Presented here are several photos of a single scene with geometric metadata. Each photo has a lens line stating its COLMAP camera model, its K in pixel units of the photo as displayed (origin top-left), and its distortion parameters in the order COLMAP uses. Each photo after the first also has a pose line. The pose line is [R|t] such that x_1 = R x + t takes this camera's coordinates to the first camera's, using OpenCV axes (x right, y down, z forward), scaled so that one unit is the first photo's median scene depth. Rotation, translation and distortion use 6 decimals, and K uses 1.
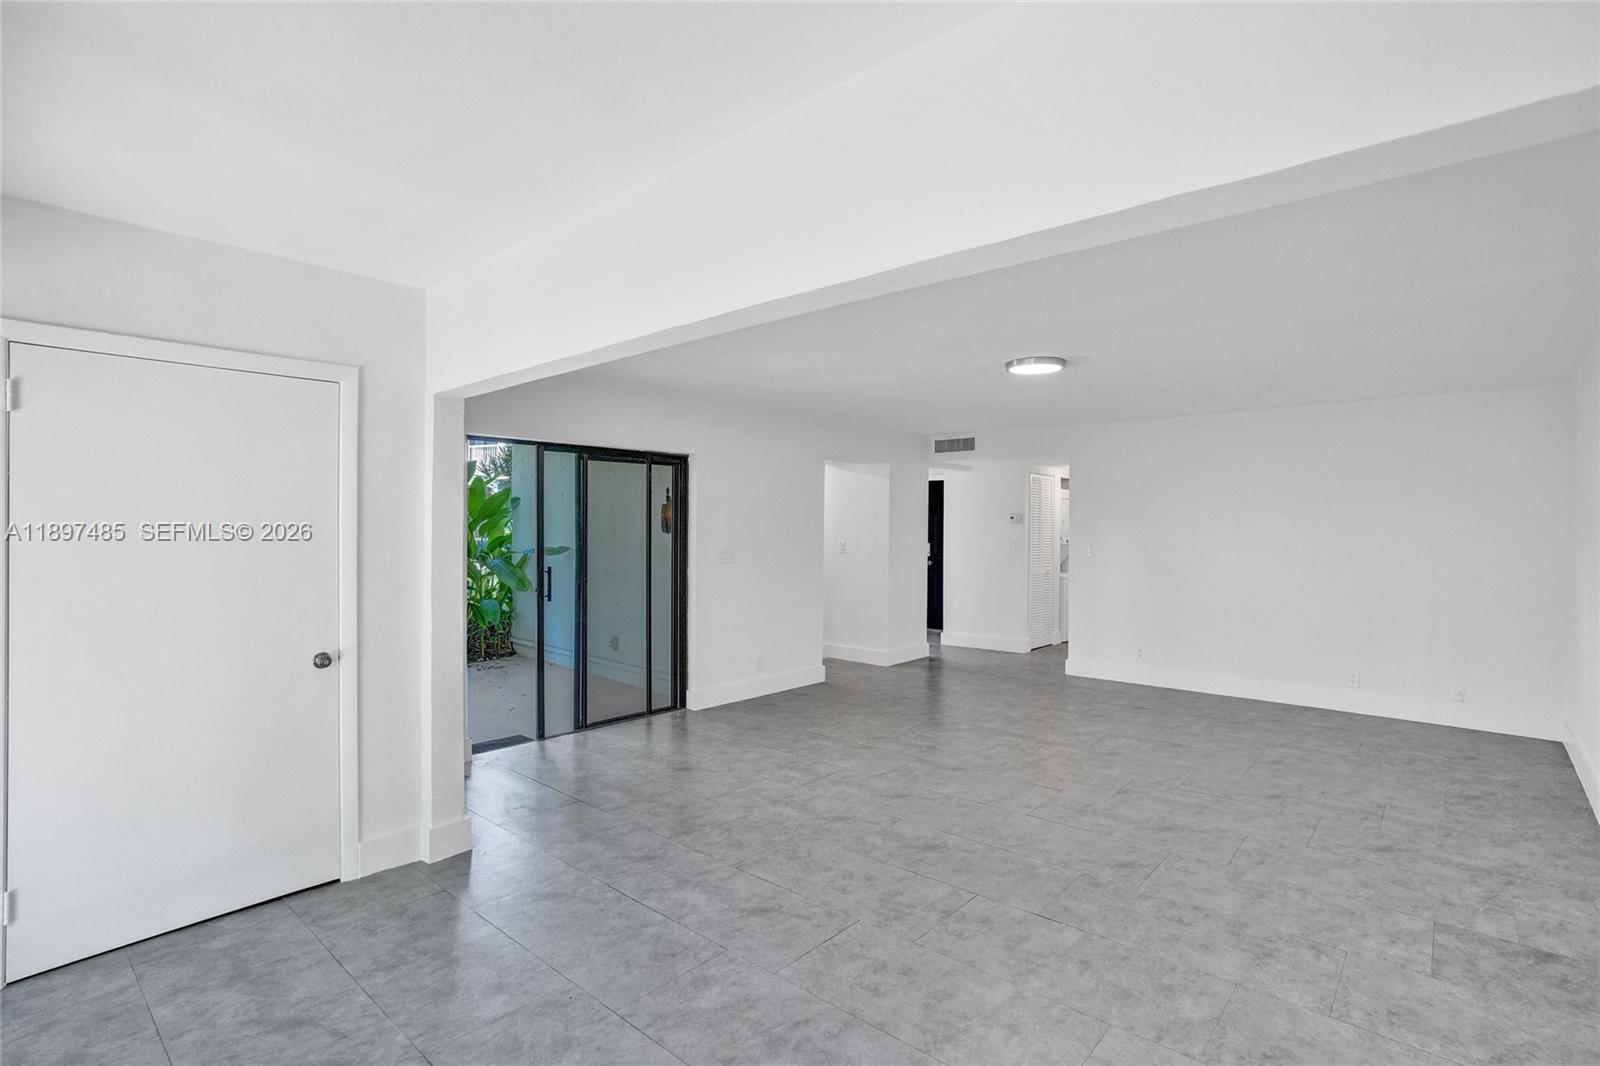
lens RADIAL K [[773.4, 0, 814.6], [0, 773.4, 525.4], [0, 0, 1]] dist [-0.055672, 0.031040]
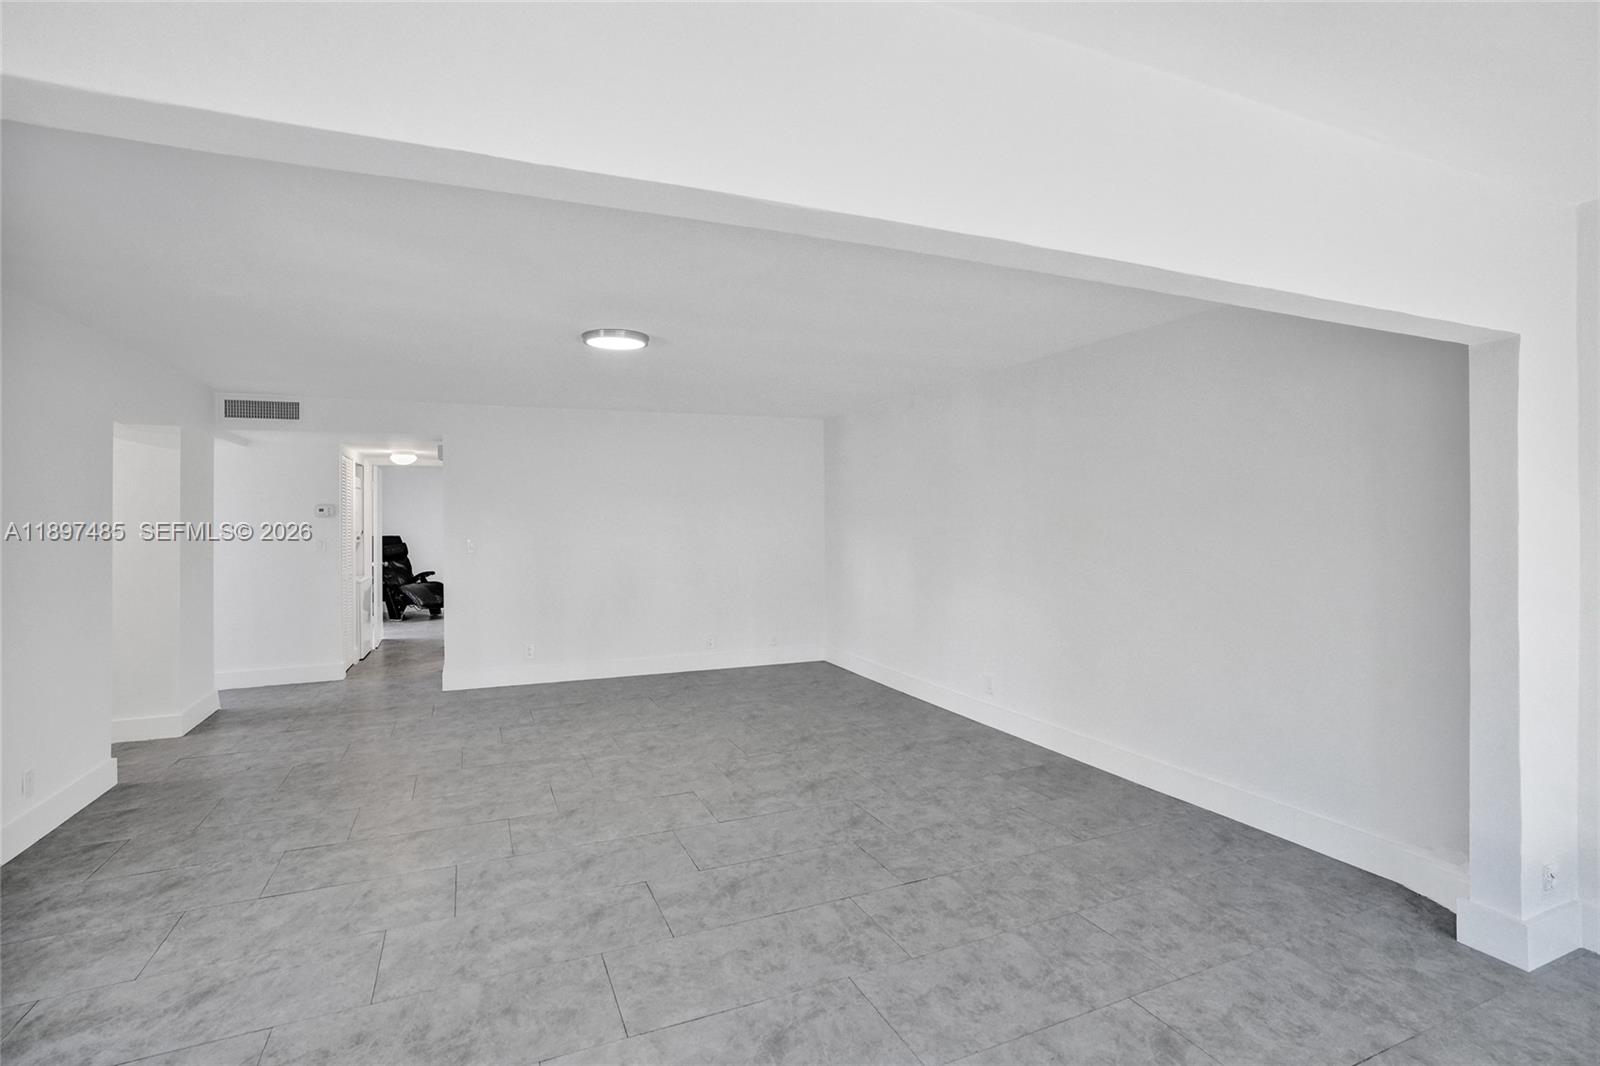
lens RADIAL K [[773.4, 0, 814.6], [0, 773.4, 525.4], [0, 0, 1]] dist [-0.055672, 0.031040]
pose [[0.419616, -0.015724, 0.907565, -0.513950], [0.008003, 0.999875, 0.013624, -0.001795], [-0.907666, 0.001546, 0.419690, 0.477924]]
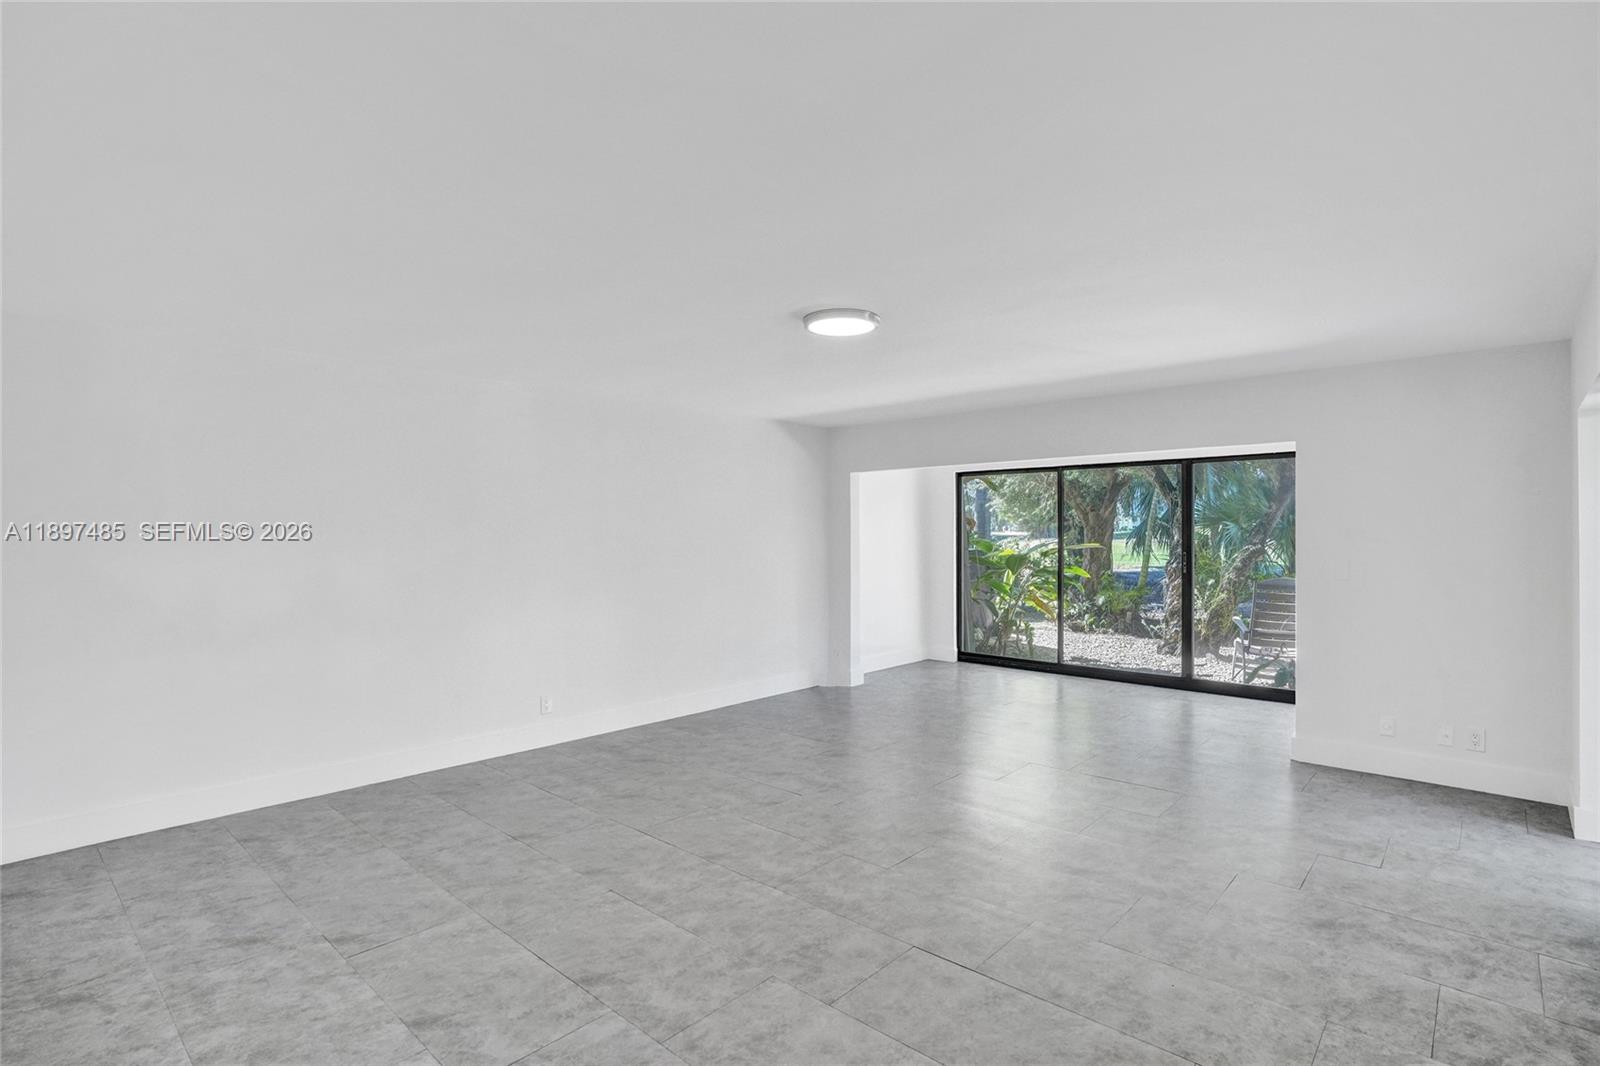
lens RADIAL K [[773.4, 0, 814.6], [0, 773.4, 525.4], [0, 0, 1]] dist [-0.055672, 0.031040]
pose [[-0.999868, -0.000331, 0.016230, 0.351507], [-0.000516, 0.999935, -0.011394, 0.004501], [-0.016225, -0.011401, -0.999803, 2.085176]]
